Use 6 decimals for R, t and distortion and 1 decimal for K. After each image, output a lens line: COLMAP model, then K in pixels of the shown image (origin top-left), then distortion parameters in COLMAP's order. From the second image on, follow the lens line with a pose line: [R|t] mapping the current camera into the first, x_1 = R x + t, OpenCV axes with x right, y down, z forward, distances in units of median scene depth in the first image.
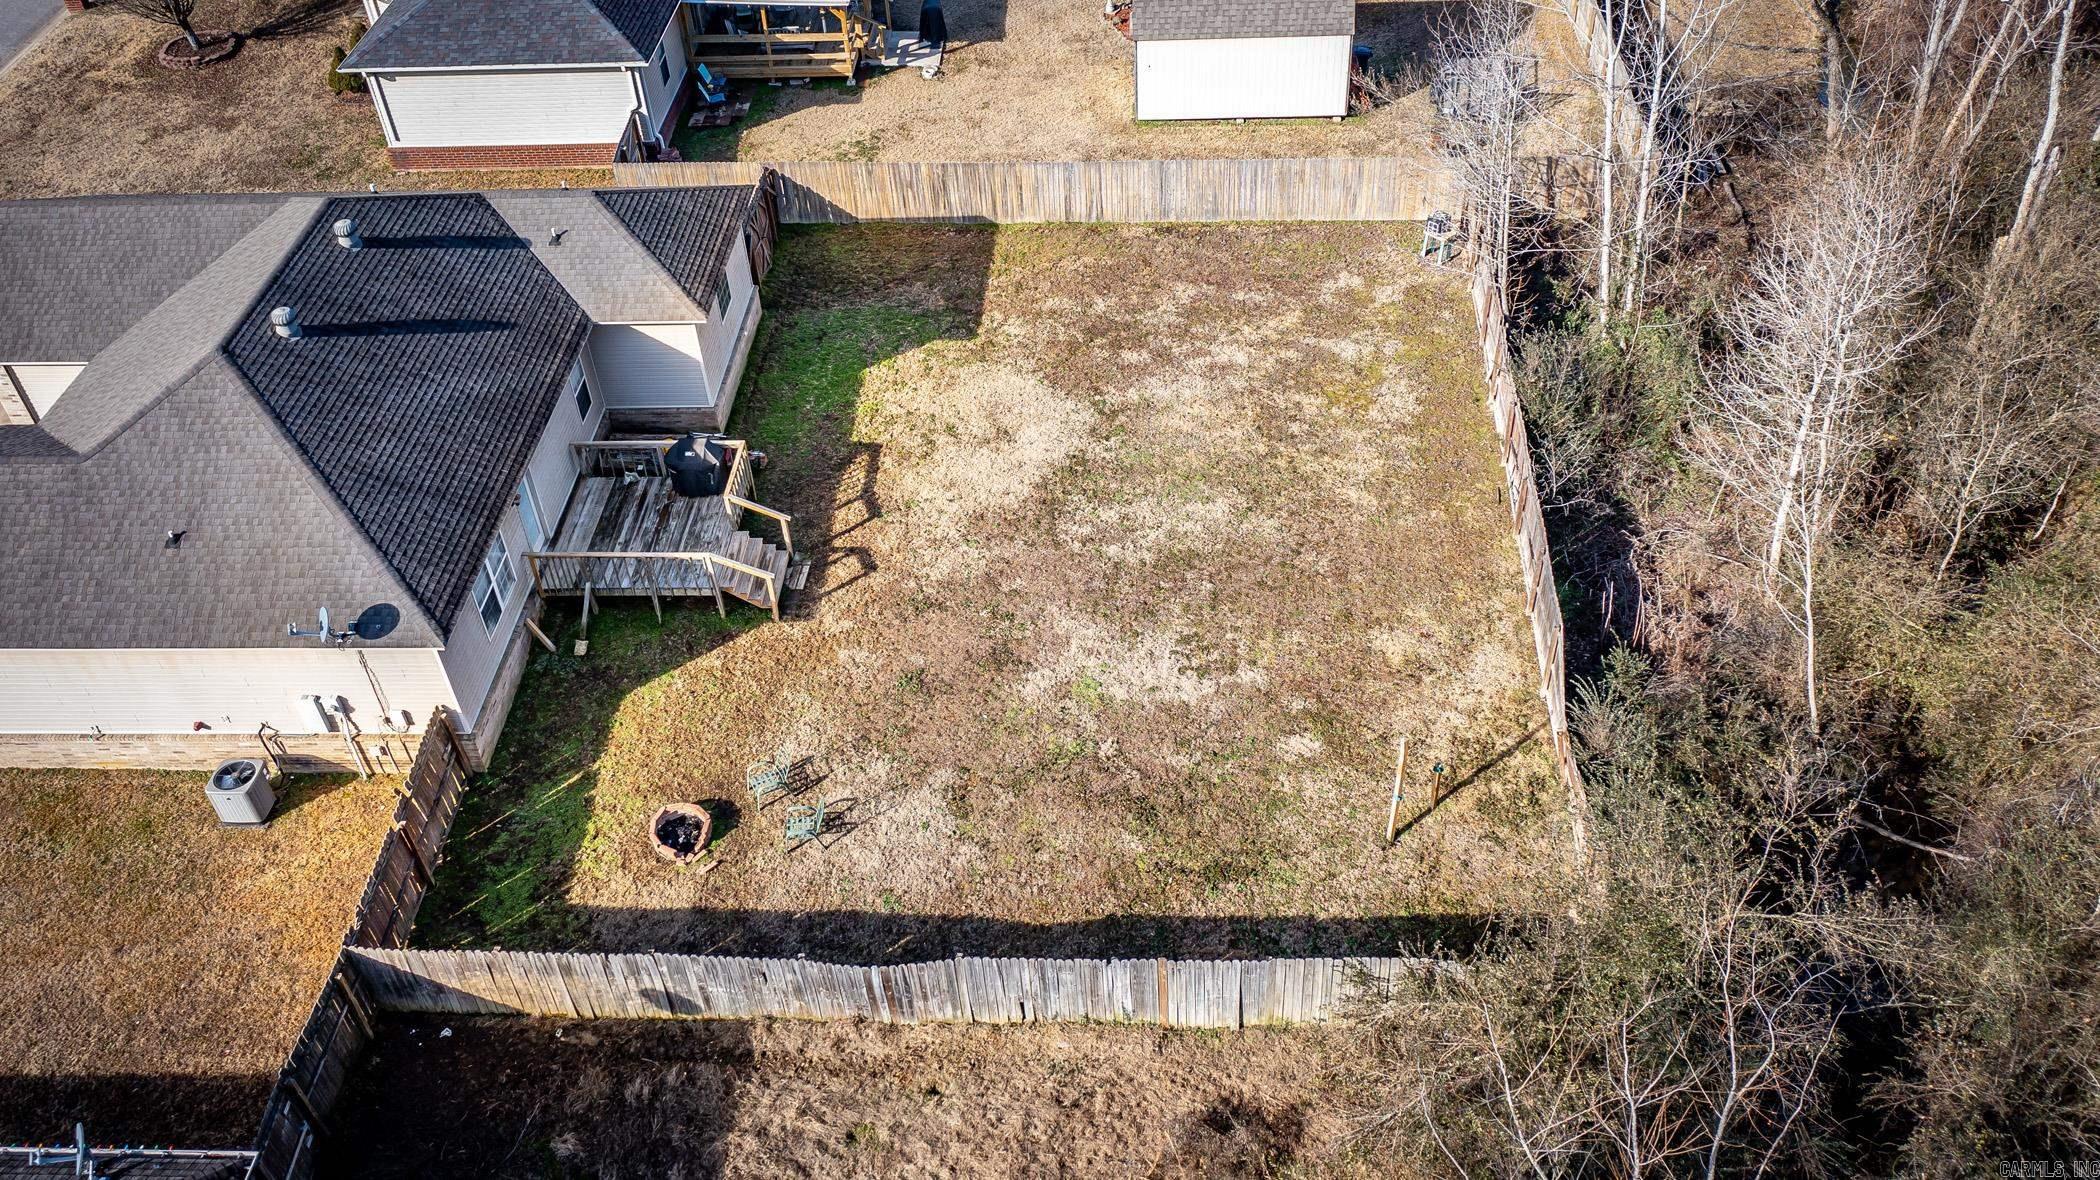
lens RADIAL K [[1501.3, 0, 1051.3], [0, 1501.3, 634.0], [0, 0, 1]] dist [0.006286, 0.002154]
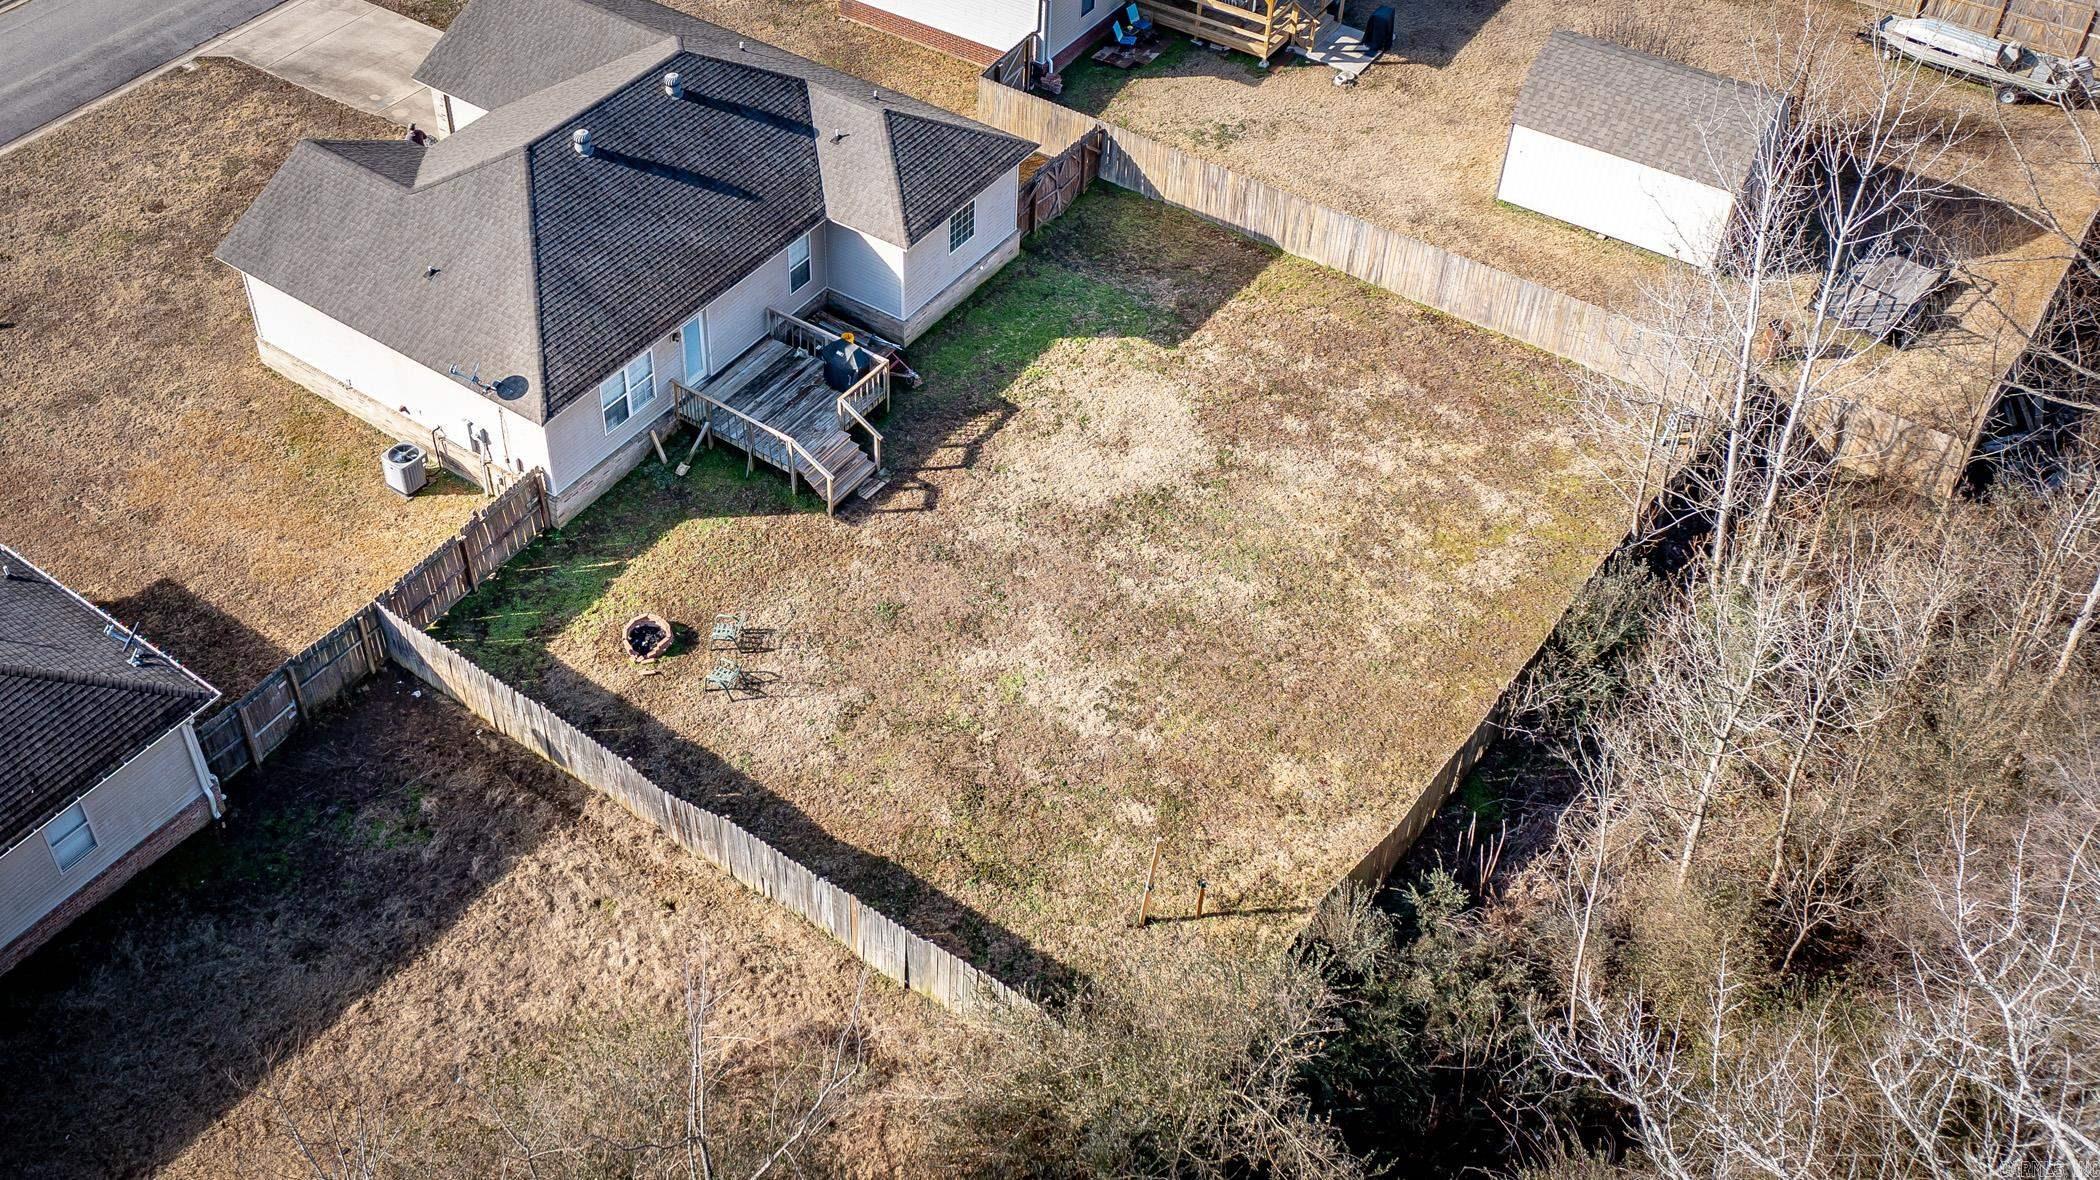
lens RADIAL K [[1823.4, 0, 1050.0], [0, 1823.4, 590.0], [0, 0, 1]] dist [0.003572, 0.002837]
pose [[0.838178, 0.417380, -0.351072, 0.480391], [-0.409778, 0.906727, 0.099643, -0.167526], [0.359915, 0.060343, 0.931031, -0.243529]]
